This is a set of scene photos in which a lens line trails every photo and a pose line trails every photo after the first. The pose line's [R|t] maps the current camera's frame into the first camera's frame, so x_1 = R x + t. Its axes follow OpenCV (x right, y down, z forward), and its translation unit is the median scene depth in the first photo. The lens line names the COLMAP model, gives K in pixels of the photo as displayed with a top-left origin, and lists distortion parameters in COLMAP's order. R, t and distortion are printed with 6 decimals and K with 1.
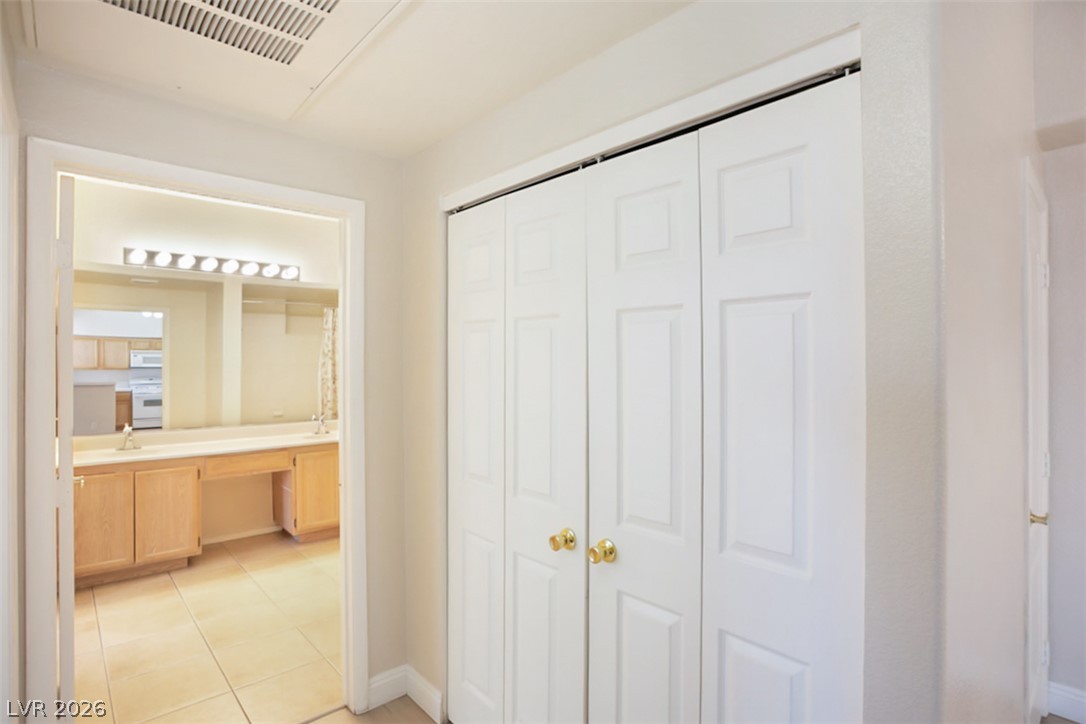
lens RADIAL K [[563.3, 0, 541.3], [0, 563.3, 365.5], [0, 0, 1]] dist [-0.048347, 0.018322]
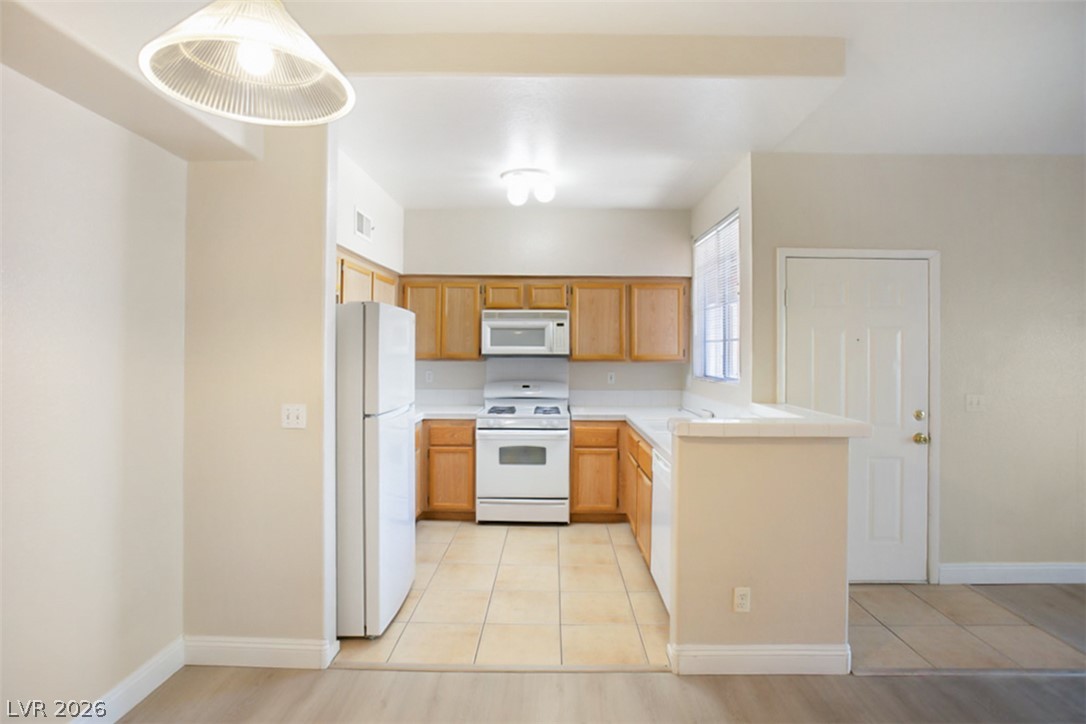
lens RADIAL K [[563.3, 0, 541.2], [0, 563.3, 344.9], [0, 0, 1]] dist [-0.048347, 0.018322]
pose [[0.740512, -0.001737, -0.672041, -0.450484], [-0.014058, 0.999738, -0.018074, 0.003000], [0.671897, 0.022832, 0.740293, 0.736885]]
